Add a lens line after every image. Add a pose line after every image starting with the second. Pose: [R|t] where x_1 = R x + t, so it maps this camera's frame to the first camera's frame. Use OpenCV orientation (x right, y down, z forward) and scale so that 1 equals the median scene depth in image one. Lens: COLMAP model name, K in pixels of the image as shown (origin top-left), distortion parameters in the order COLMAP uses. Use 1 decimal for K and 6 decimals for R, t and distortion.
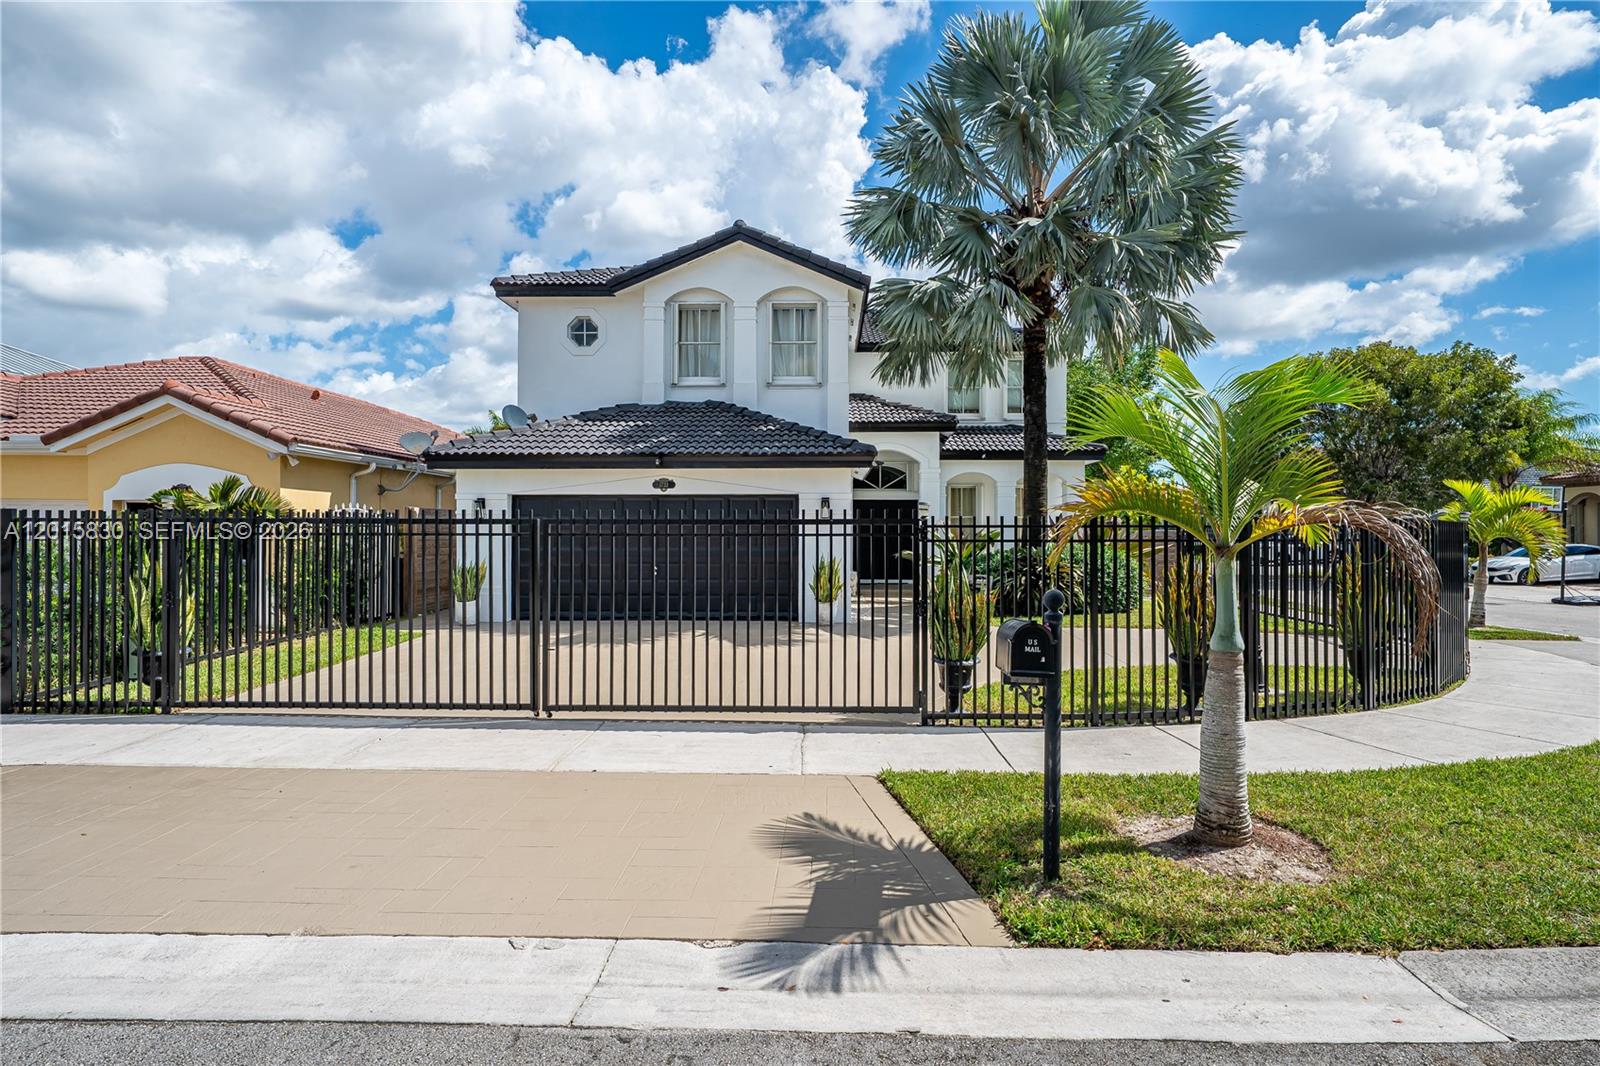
lens RADIAL K [[851.7, 0, 797.4], [0, 851.7, 538.1], [0, 0, 1]] dist [-0.046784, -0.000894]
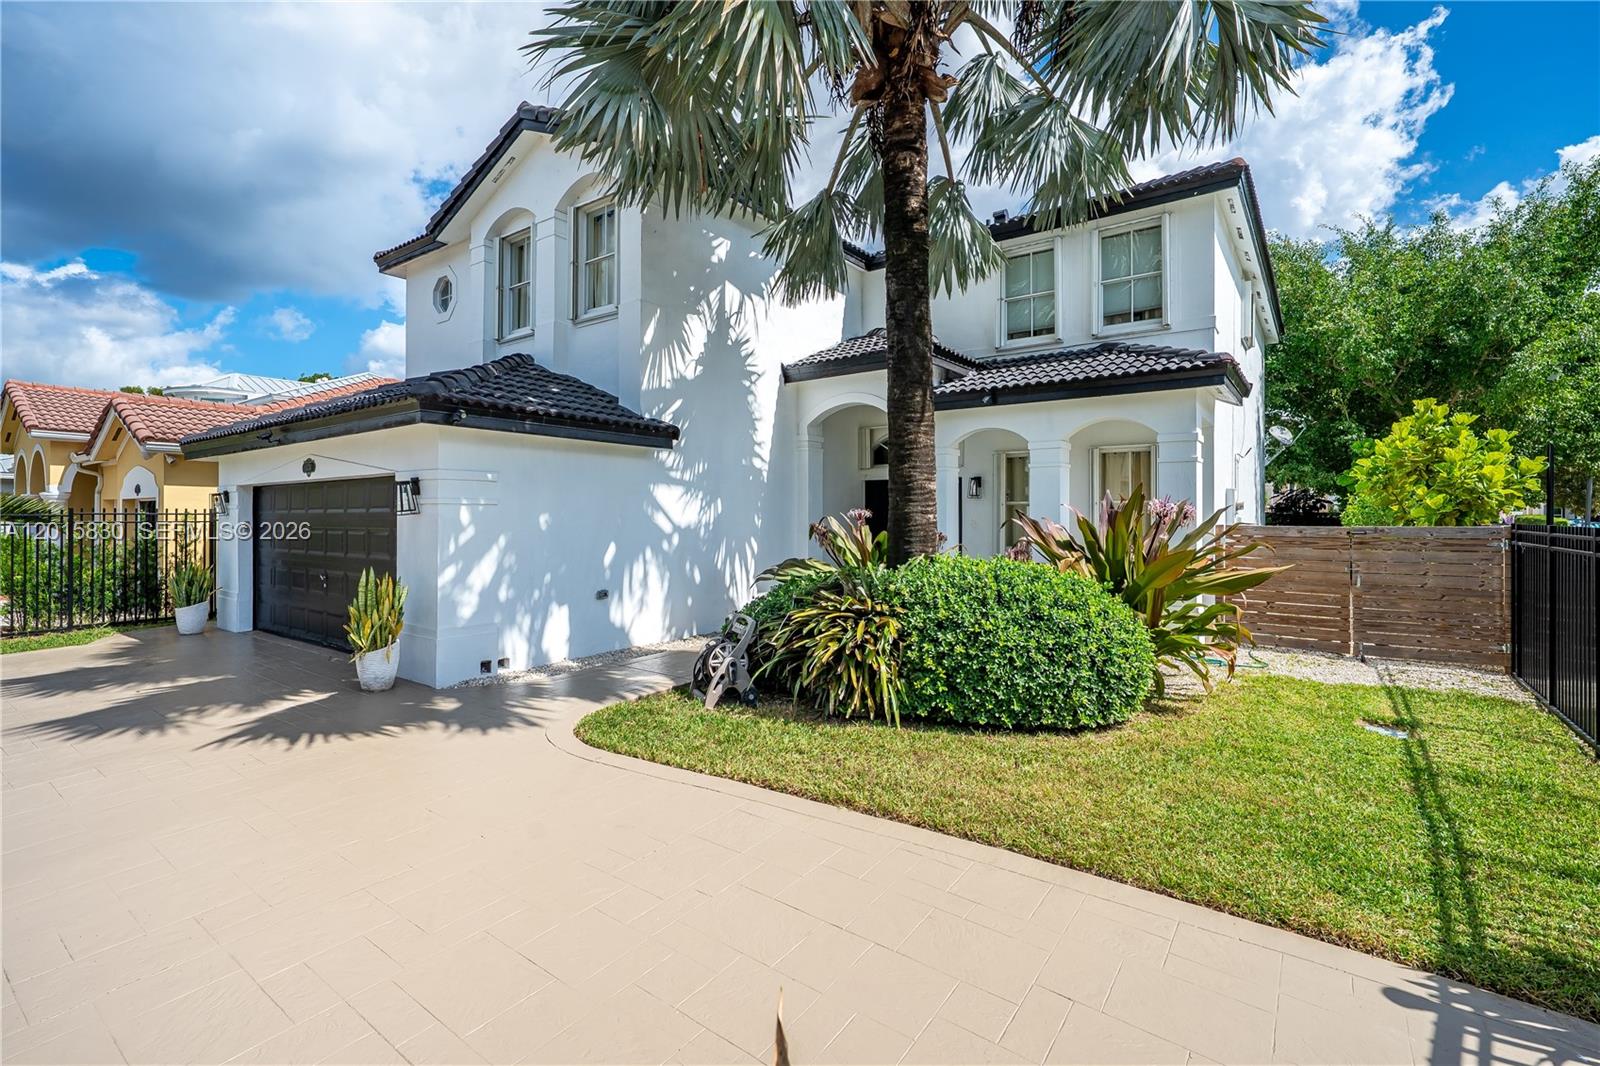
lens RADIAL K [[716.5, 0, 795.9], [0, 716.5, 529.0], [0, 0, 1]] dist [-0.001745, 0.000392]
pose [[0.829171, 0.006025, -0.558962, 0.459227], [0.001476, 0.999915, 0.012967, -0.013398], [0.558993, -0.011577, 0.829092, 0.595824]]
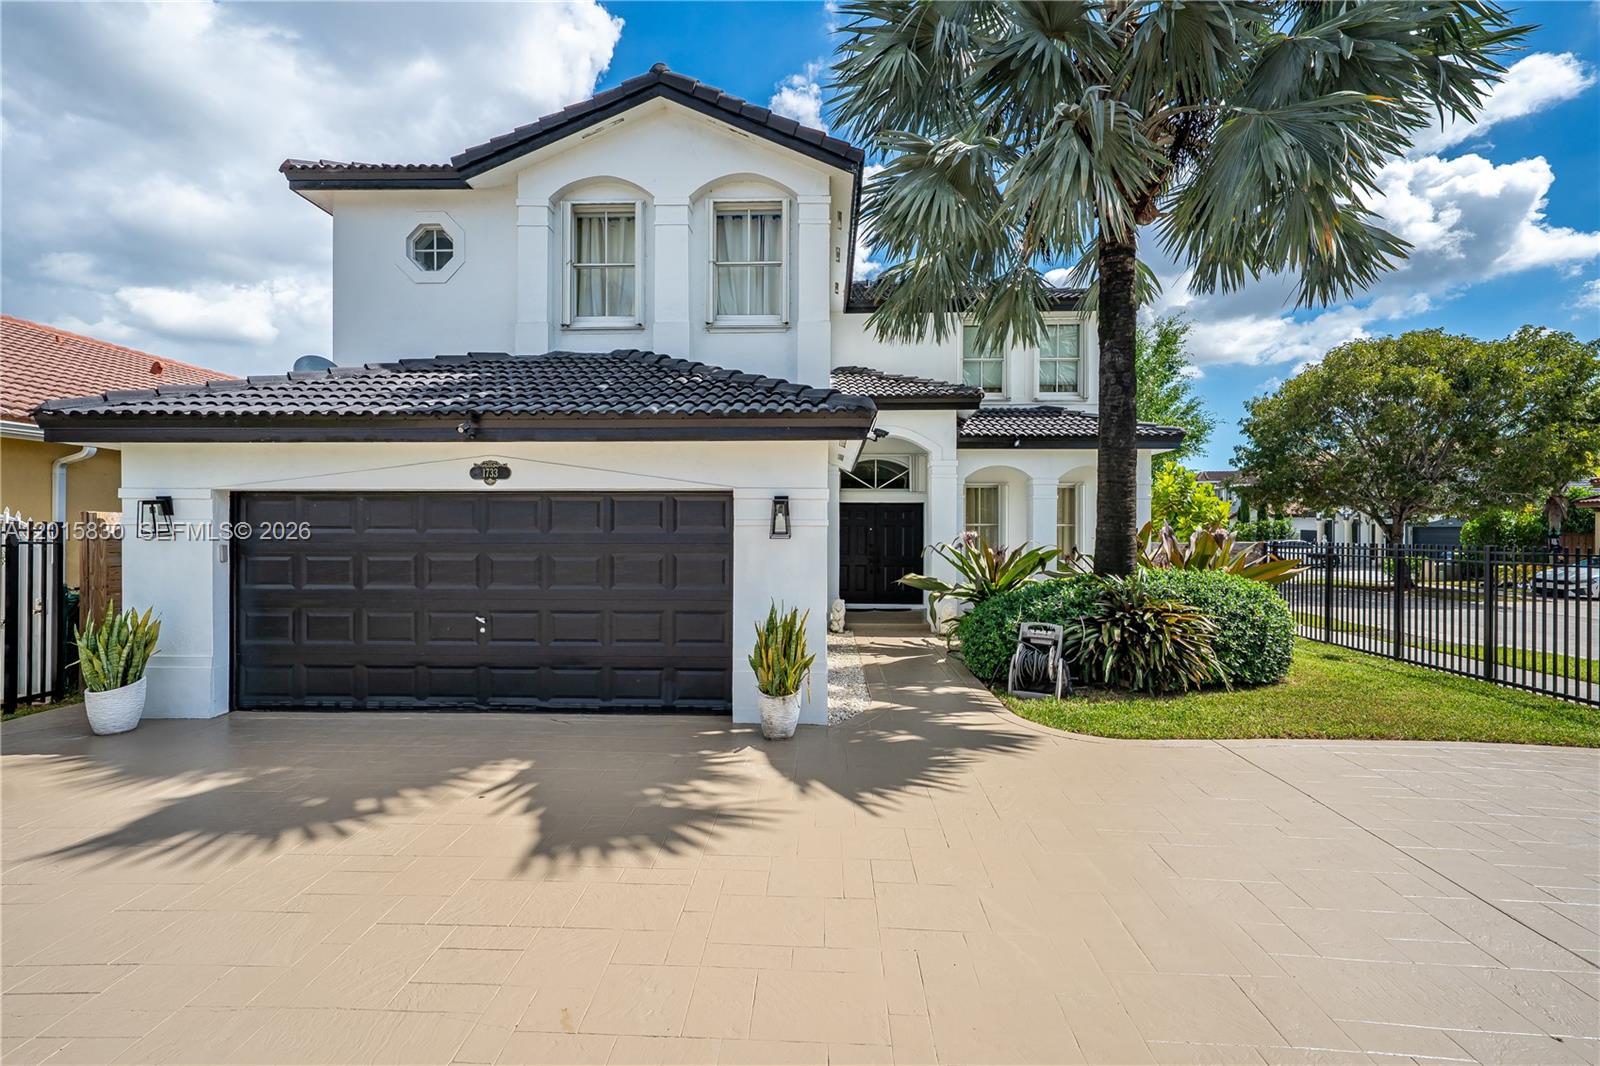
lens RADIAL K [[716.5, 0, 799.5], [0, 716.5, 535.3], [0, 0, 1]] dist [-0.001745, 0.000392]
pose [[0.999994, 0.001614, -0.002944, 0.038397], [-0.001623, 0.999995, -0.002852, -0.017227], [0.002939, 0.002857, 0.999992, 0.443907]]
